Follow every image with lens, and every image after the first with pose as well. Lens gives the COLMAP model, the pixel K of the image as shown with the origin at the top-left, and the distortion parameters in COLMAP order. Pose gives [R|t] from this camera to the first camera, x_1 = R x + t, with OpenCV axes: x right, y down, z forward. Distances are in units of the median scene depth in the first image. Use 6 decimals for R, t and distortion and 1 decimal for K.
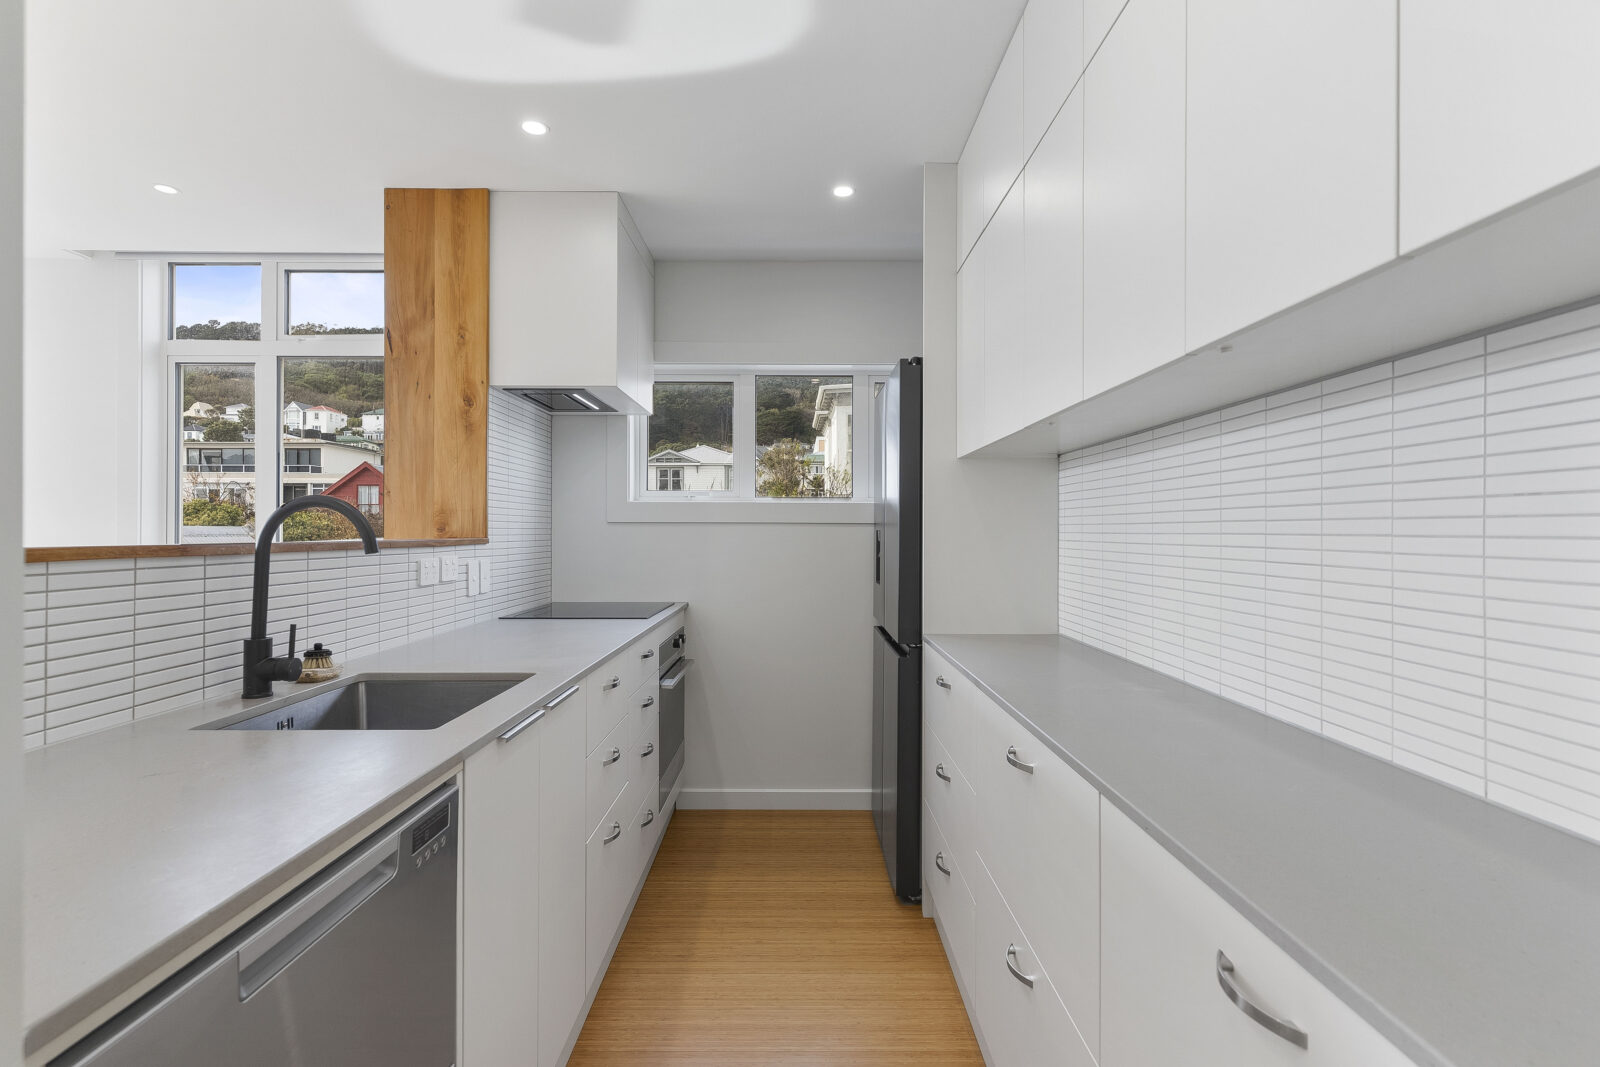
lens RADIAL K [[776.1, 0, 800.0], [0, 776.1, 533.5], [0, 0, 1]] dist [0.000248, -0.000113]
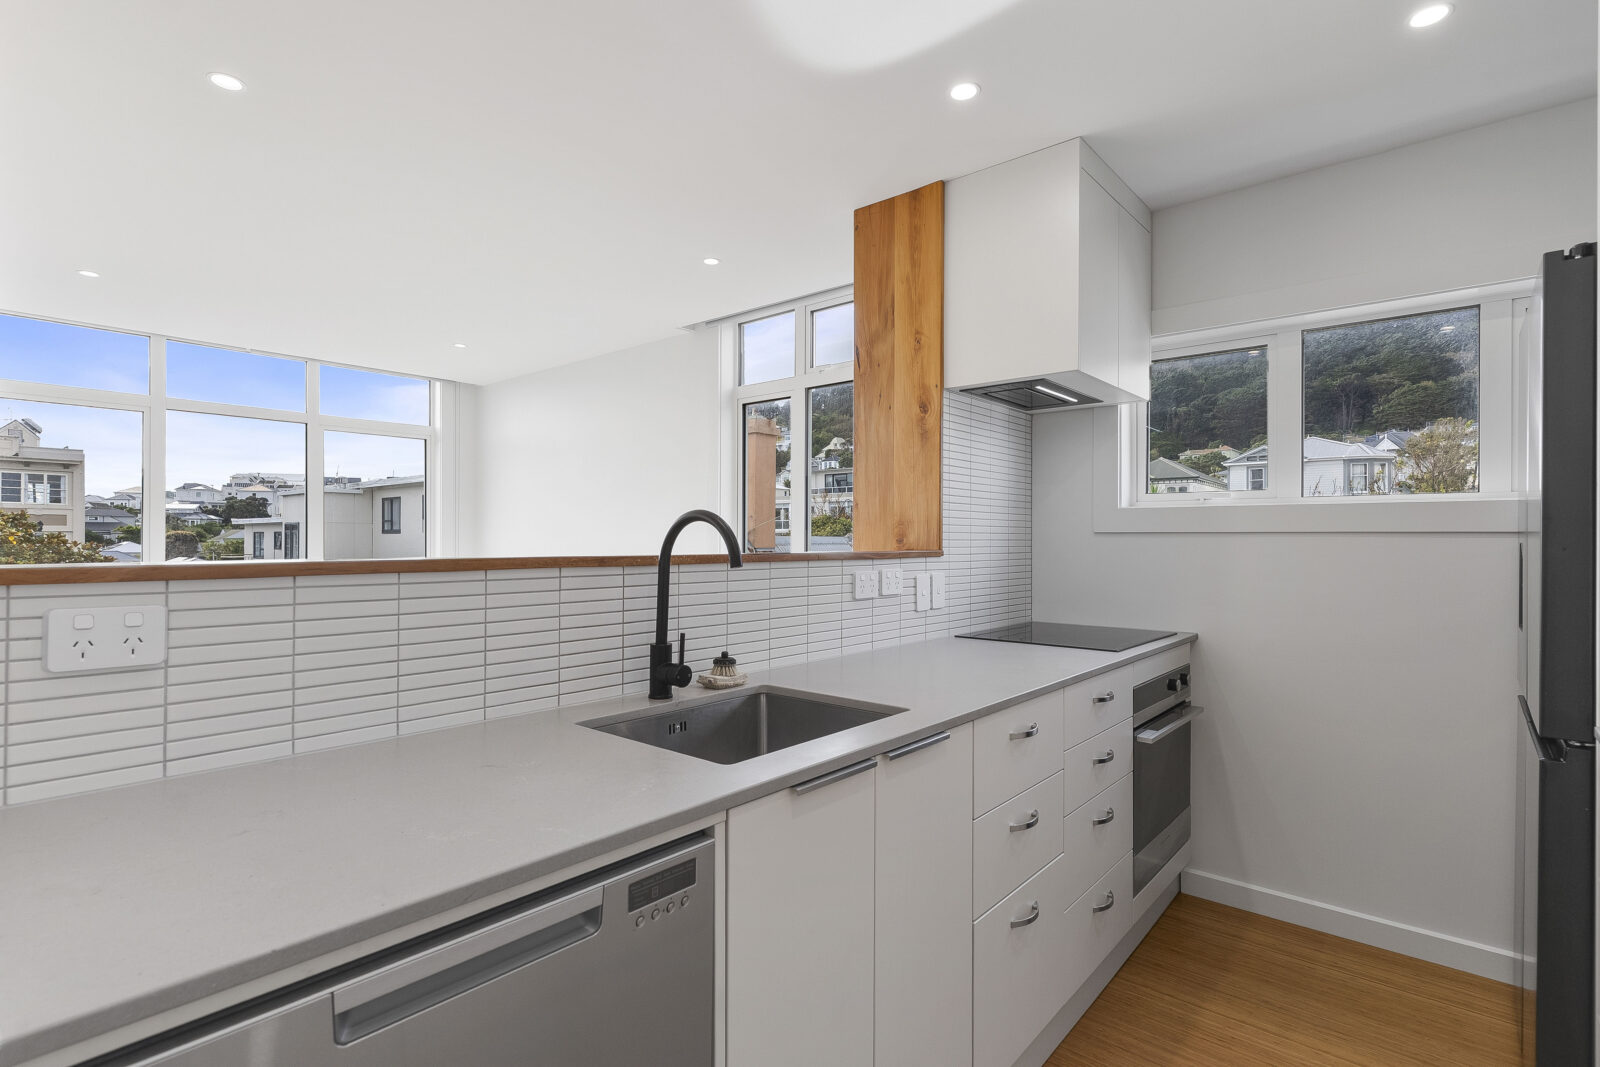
lens RADIAL K [[779.8, 0, 797.6], [0, 779.8, 538.9], [0, 0, 1]] dist [0.003245, -0.000069]
pose [[0.754571, -0.000649, -0.656218, 0.087690], [-0.002693, 0.999988, -0.004084, -0.003778], [0.656213, 0.004849, 0.754561, 0.170501]]
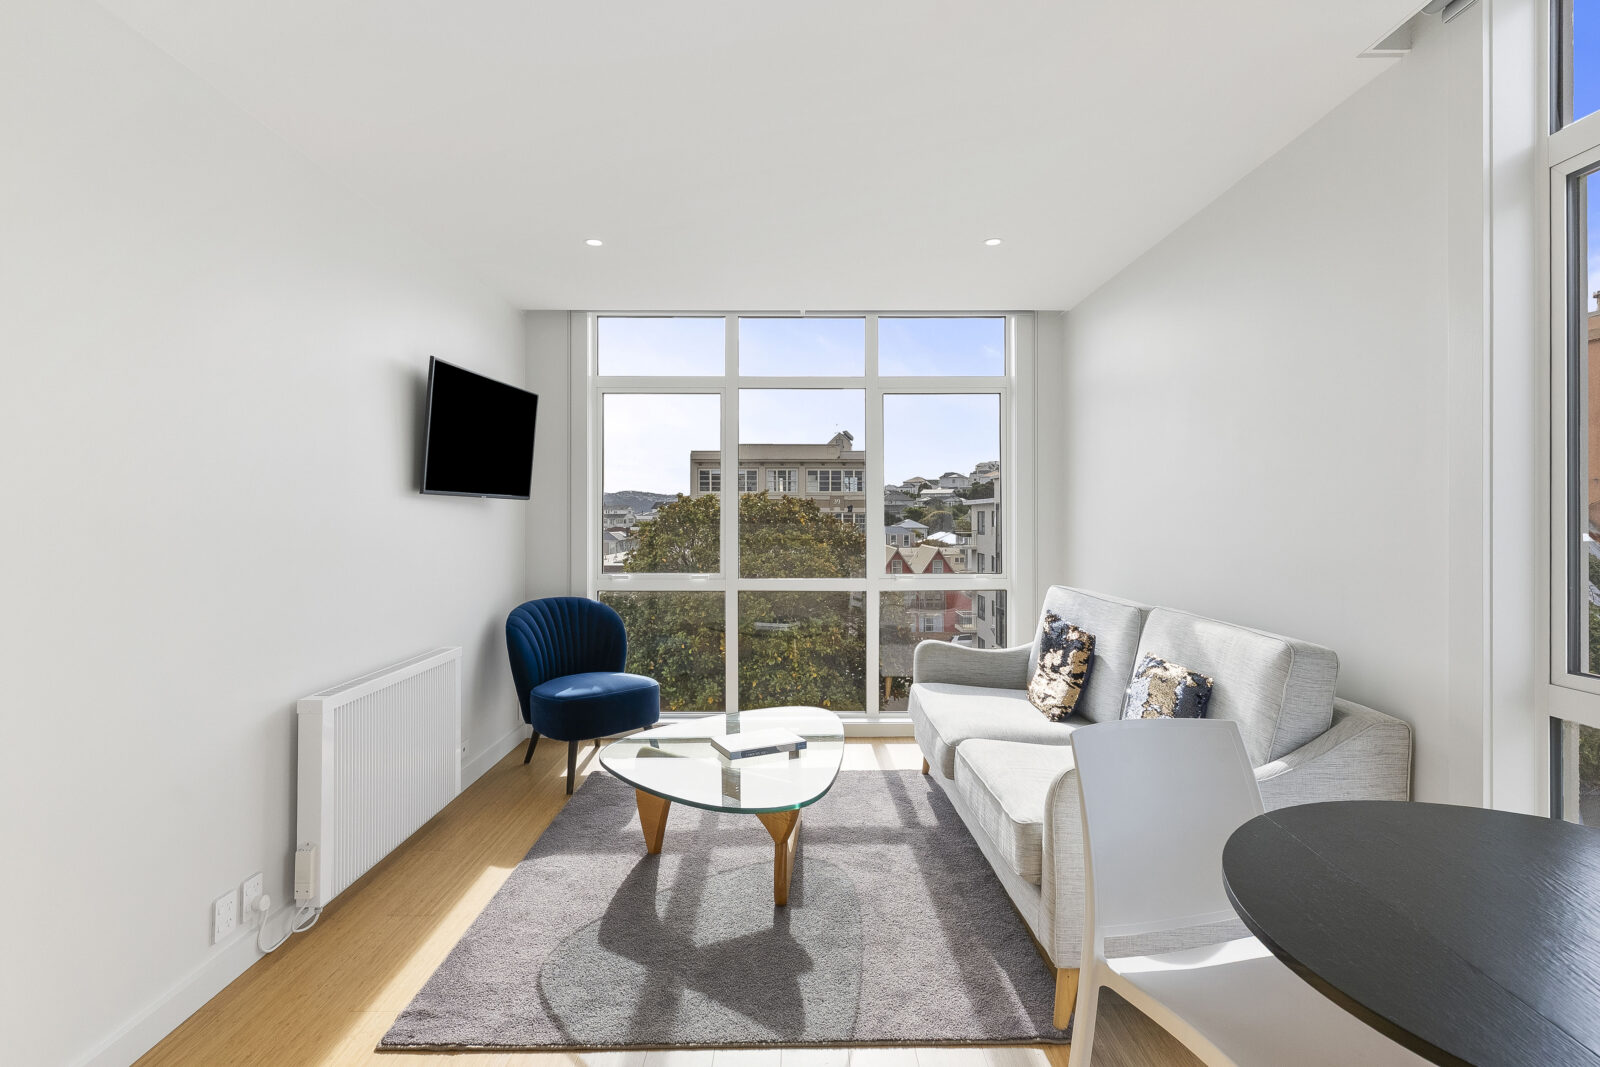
lens RADIAL K [[776.1, 0, 800.0], [0, 776.1, 533.5], [0, 0, 1]] dist [0.000248, -0.000113]
pose [[0.005628, 0.019930, -0.999786, -0.427045], [-0.002285, 0.999799, 0.019917, -0.012516], [0.999982, 0.002172, 0.005673, 0.688686]]
